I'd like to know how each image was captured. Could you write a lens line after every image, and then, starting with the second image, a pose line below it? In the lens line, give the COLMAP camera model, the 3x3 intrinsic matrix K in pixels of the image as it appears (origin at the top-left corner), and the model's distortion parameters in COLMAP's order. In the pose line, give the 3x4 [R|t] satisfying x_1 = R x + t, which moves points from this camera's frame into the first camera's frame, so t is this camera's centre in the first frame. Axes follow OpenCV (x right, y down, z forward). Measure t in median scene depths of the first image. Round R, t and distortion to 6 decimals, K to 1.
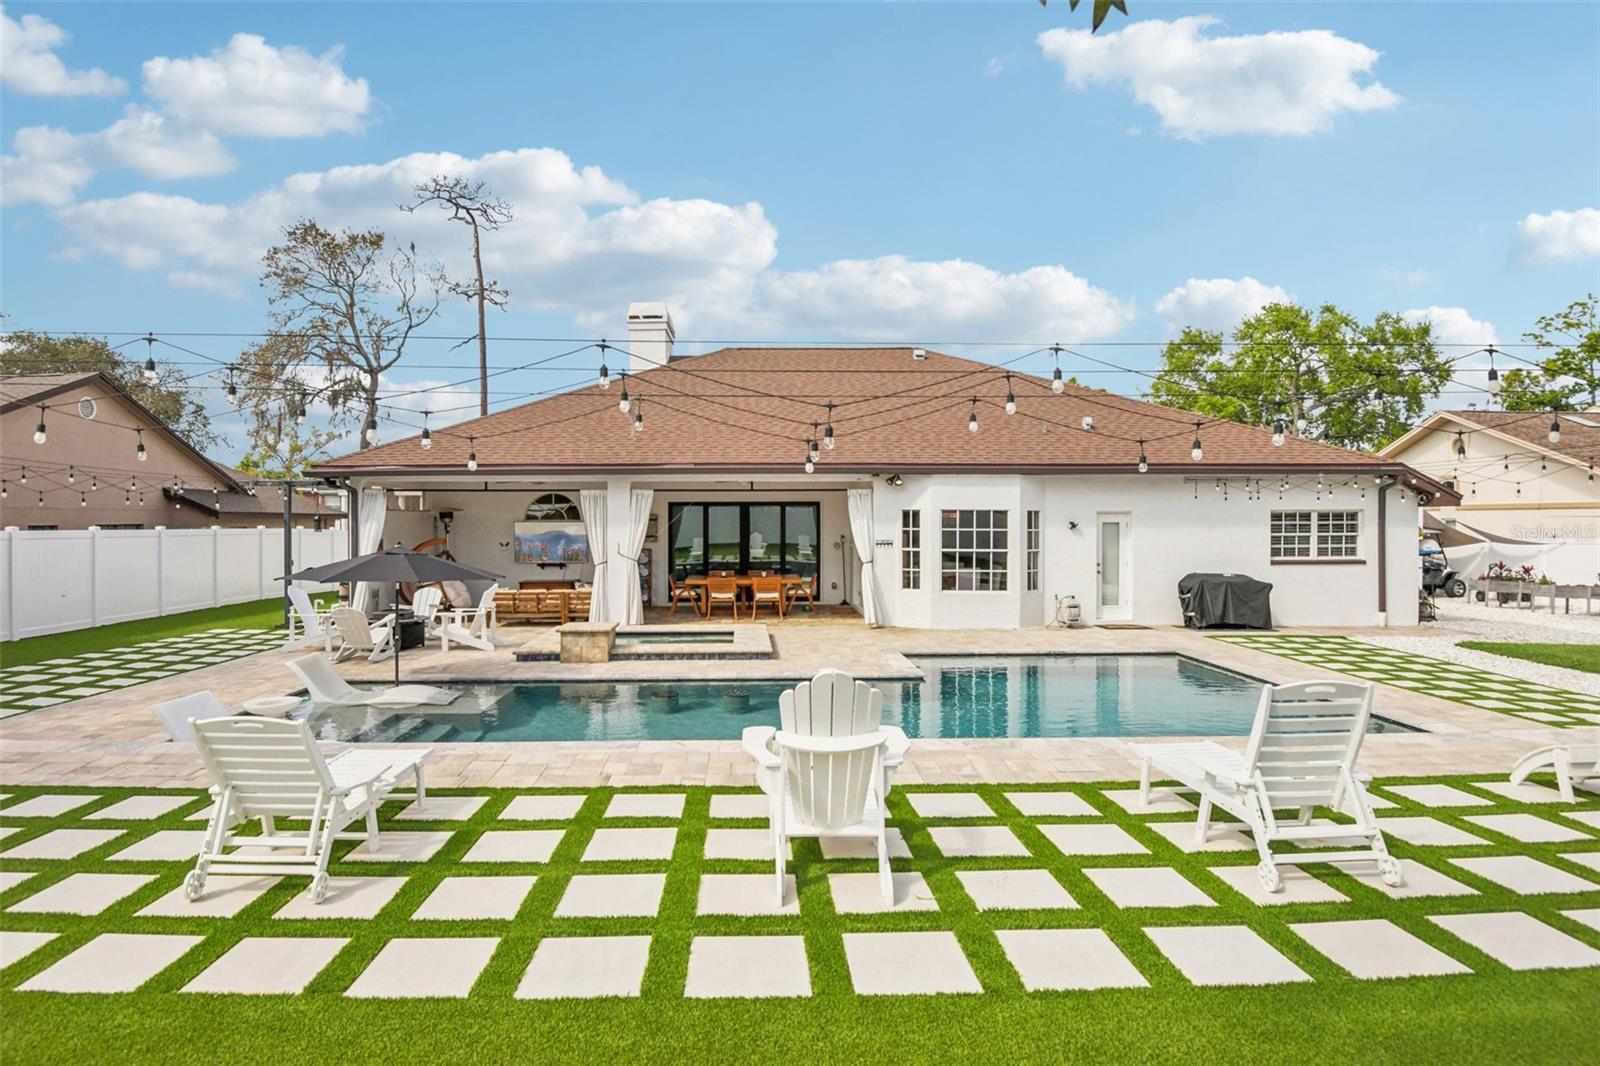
lens RADIAL K [[832.1, 0, 798.1], [0, 832.1, 539.0], [0, 0, 1]] dist [-0.000271, -0.025452]
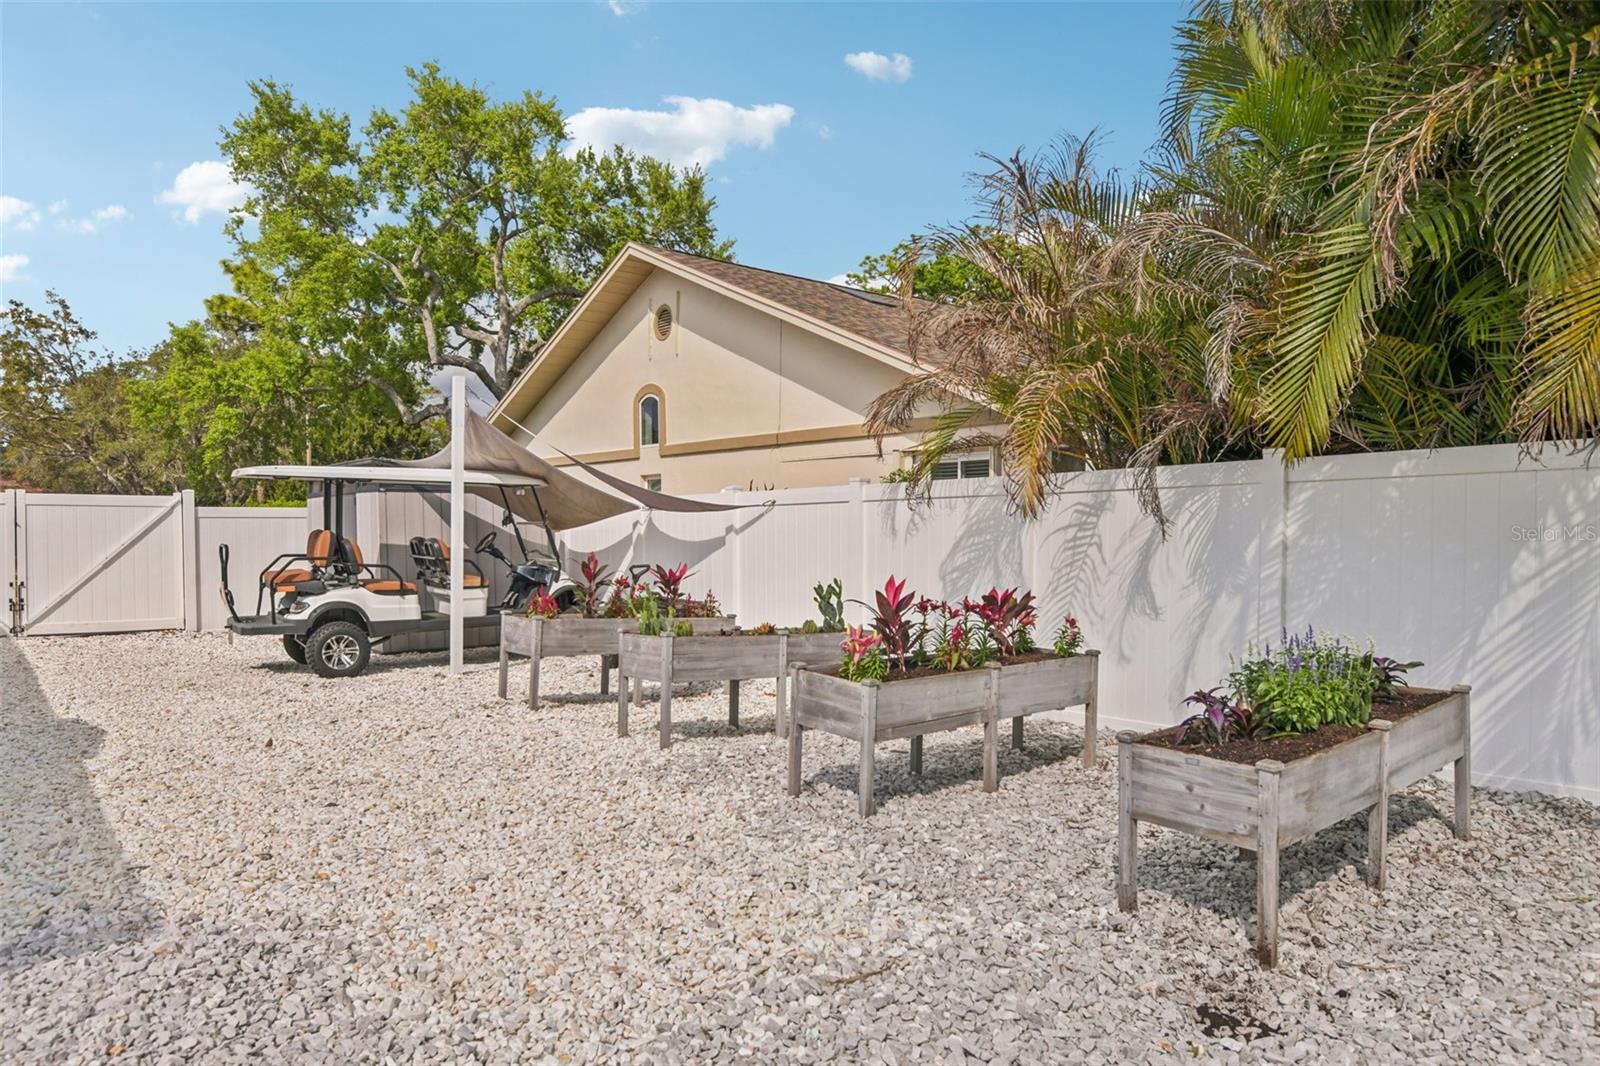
lens RADIAL K [[1057.4, 0, 800.0], [0, 1057.4, 533.0], [0, 0, 1]] dist [-0.001079, -0.000260]
pose [[0.792983, 0.000863, 0.609243, 0.344166], [0.003329, 0.999978, -0.005749, 0.010642], [-0.609235, 0.006587, 0.792962, 0.325584]]
